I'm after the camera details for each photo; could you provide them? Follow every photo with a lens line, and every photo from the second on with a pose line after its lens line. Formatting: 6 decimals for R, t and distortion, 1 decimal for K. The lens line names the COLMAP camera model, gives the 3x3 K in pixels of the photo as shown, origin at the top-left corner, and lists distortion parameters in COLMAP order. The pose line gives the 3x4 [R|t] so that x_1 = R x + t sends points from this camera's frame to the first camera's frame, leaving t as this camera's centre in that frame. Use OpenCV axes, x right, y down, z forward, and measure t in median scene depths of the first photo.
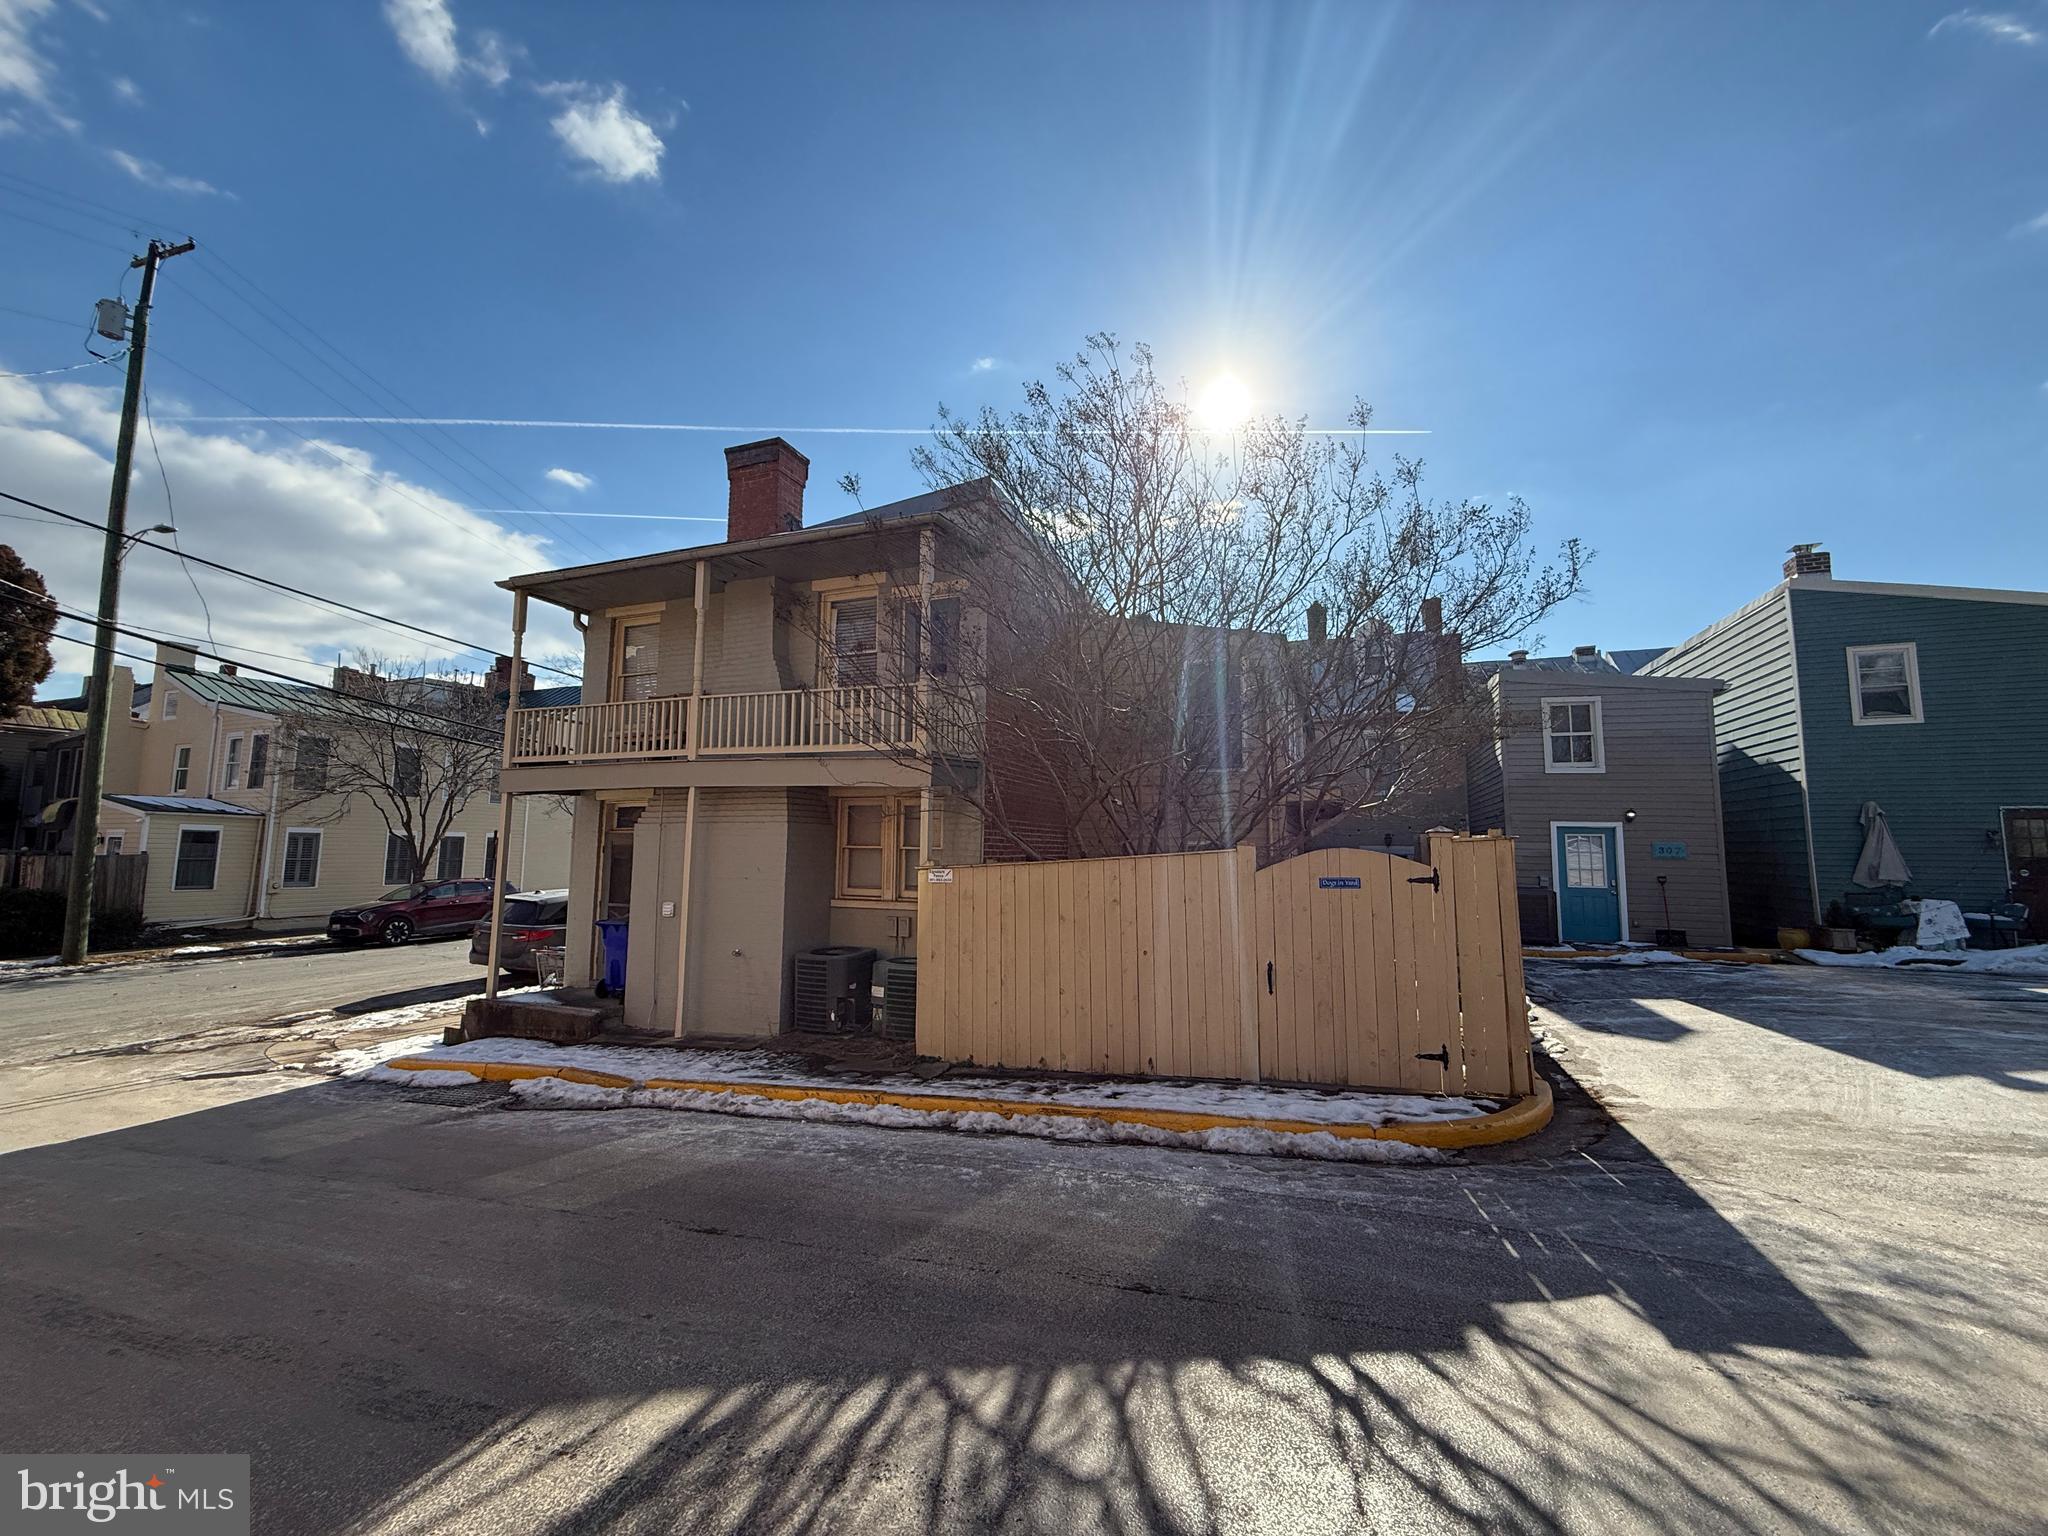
lens RADIAL K [[811.2, 0, 1024.0], [0, 811.2, 768.0], [0, 0, 1]] dist [-0.000625, -0.000585]
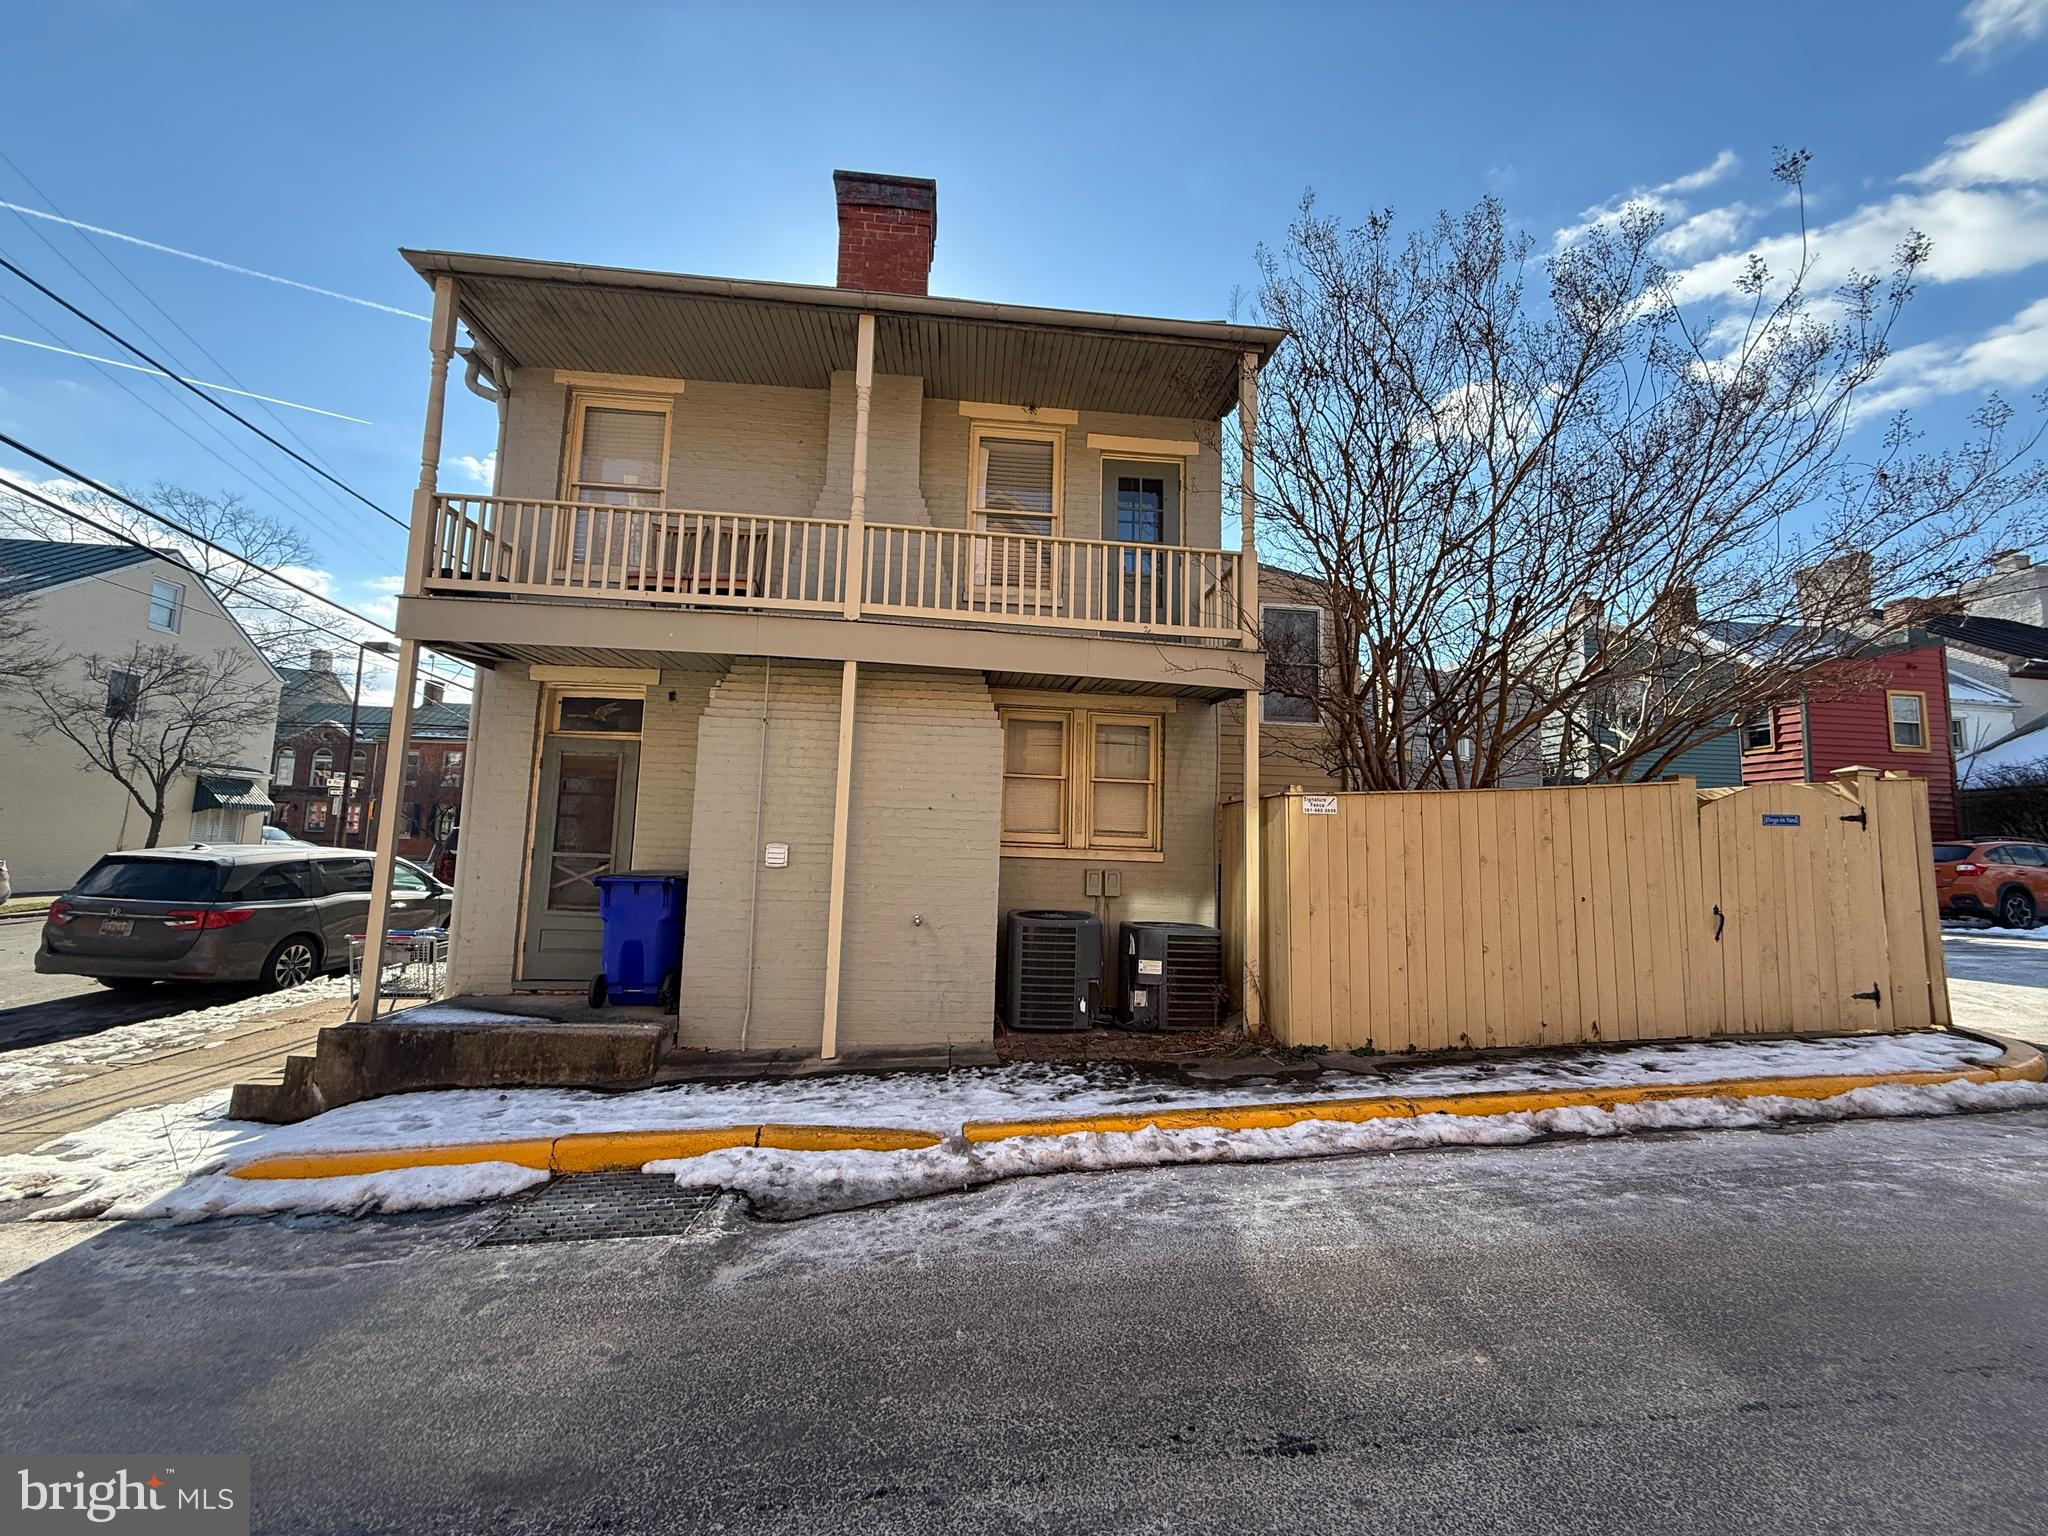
lens RADIAL K [[811.2, 0, 1024.0], [0, 811.2, 768.0], [0, 0, 1]] dist [-0.000625, -0.000585]
pose [[0.896233, 0.064070, 0.438933, -0.709735], [-0.068563, 0.997631, -0.005627, 0.127292], [-0.438254, -0.025052, 0.898502, 0.467796]]
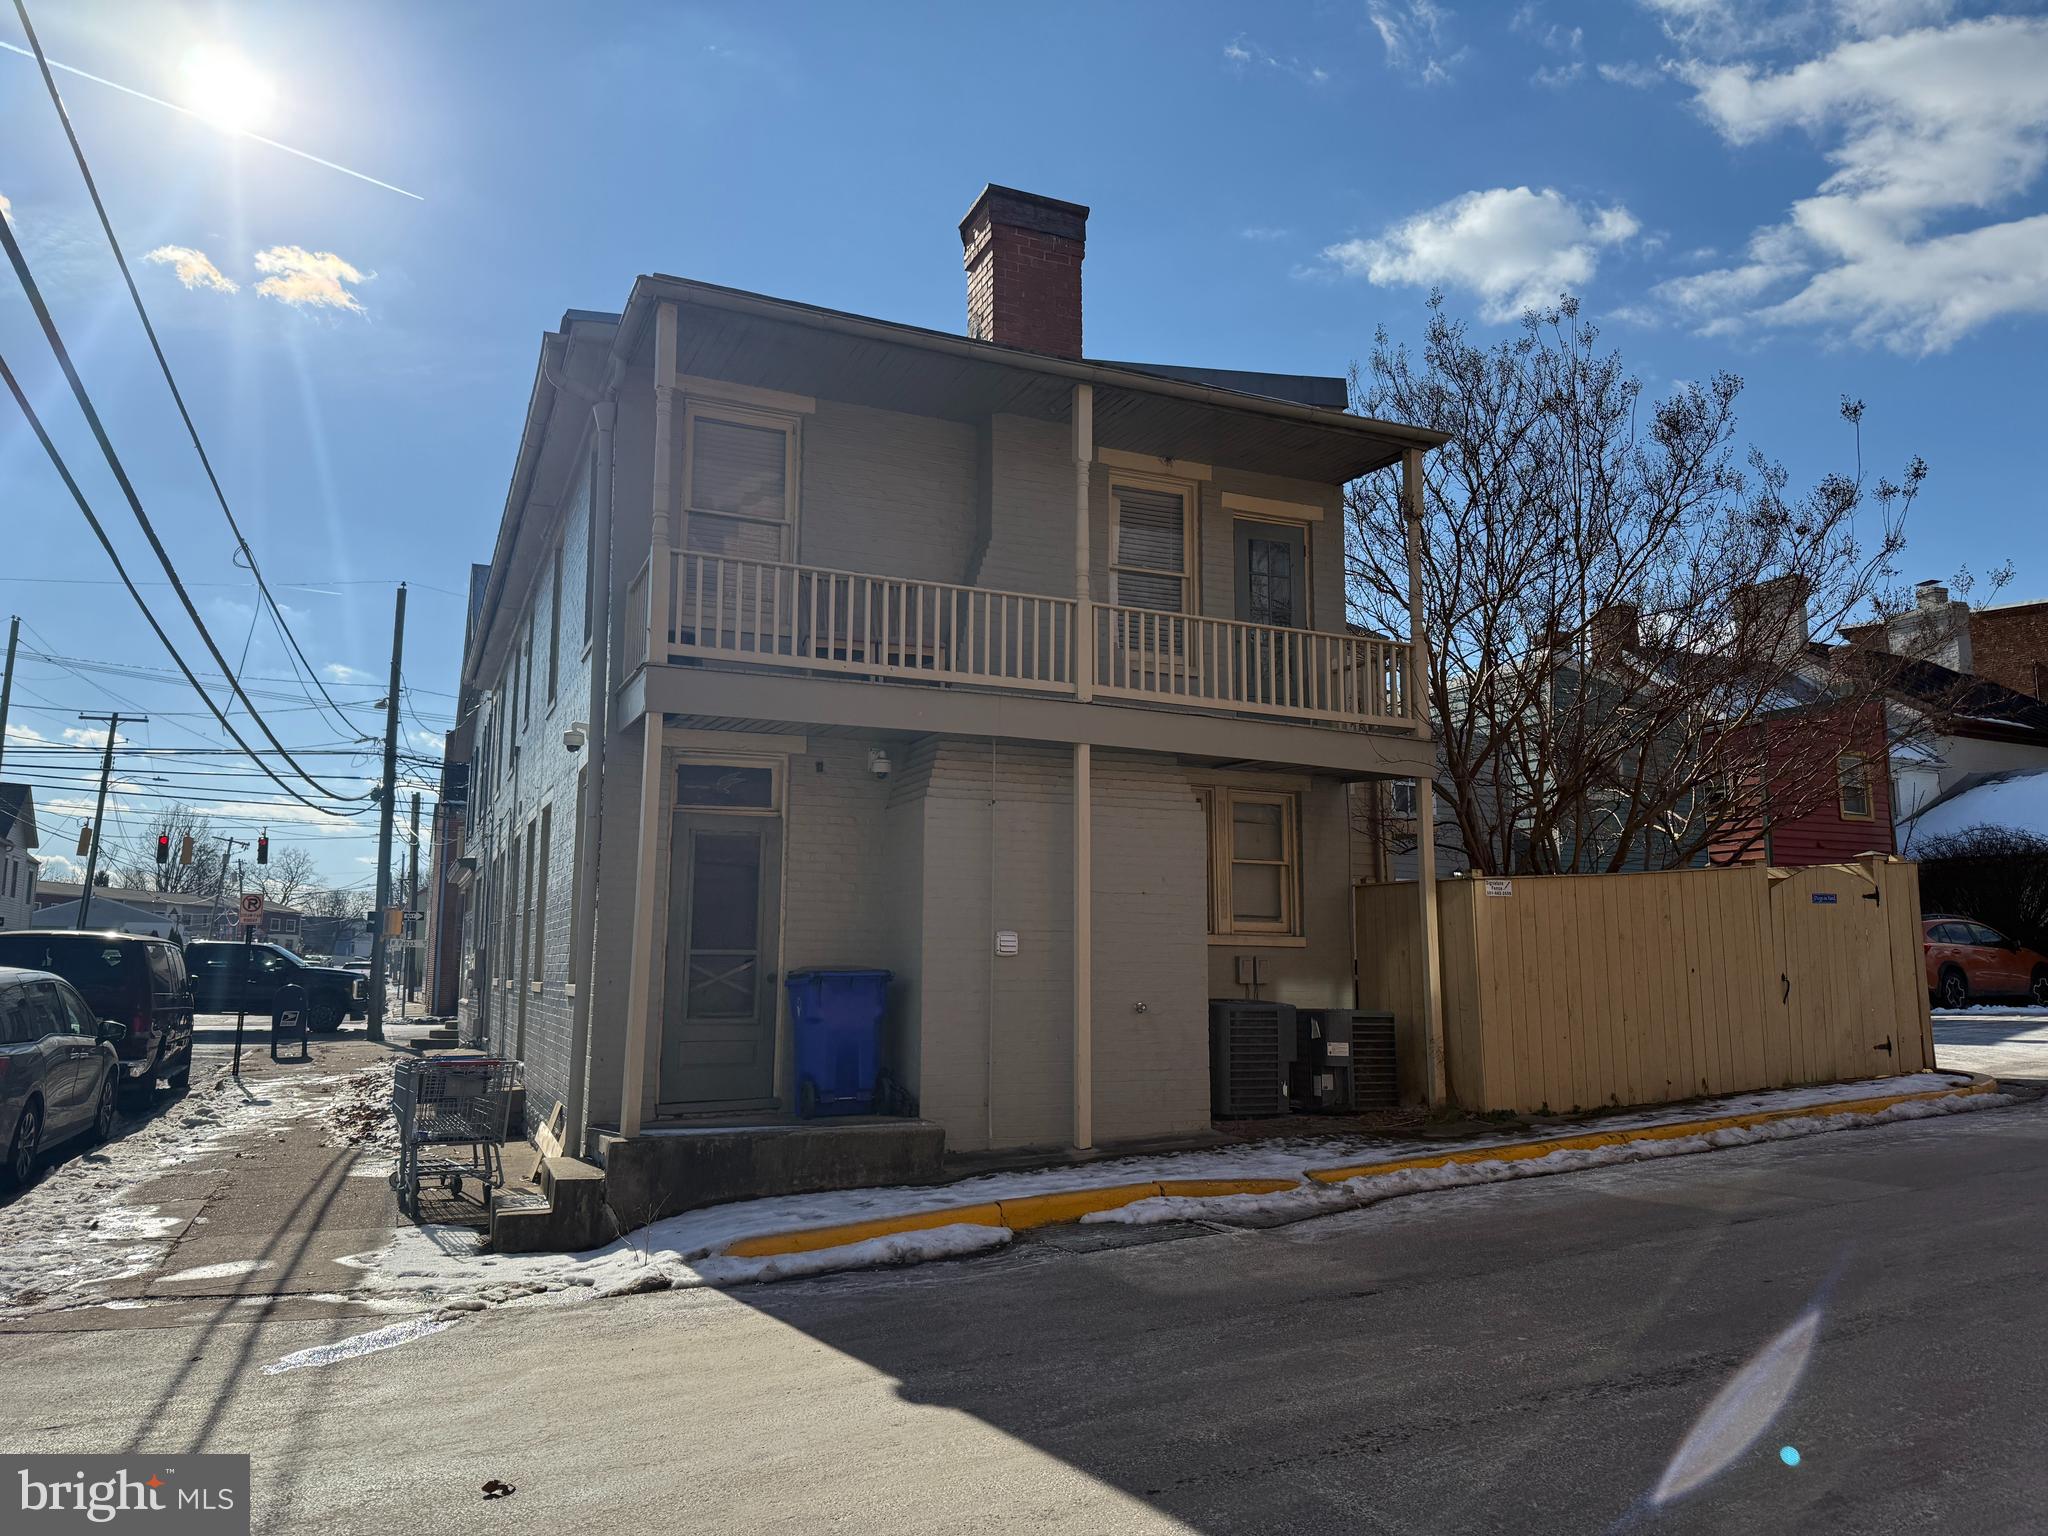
lens RADIAL K [[1419.8, 0, 1024.0], [0, 1419.8, 768.0], [0, 0, 1]] dist [0.084914, -0.121381]
pose [[0.706260, 0.094664, 0.701595, -1.524555], [-0.070959, 0.995495, -0.062889, 0.143559], [-0.704388, -0.005369, 0.709795, 0.329011]]
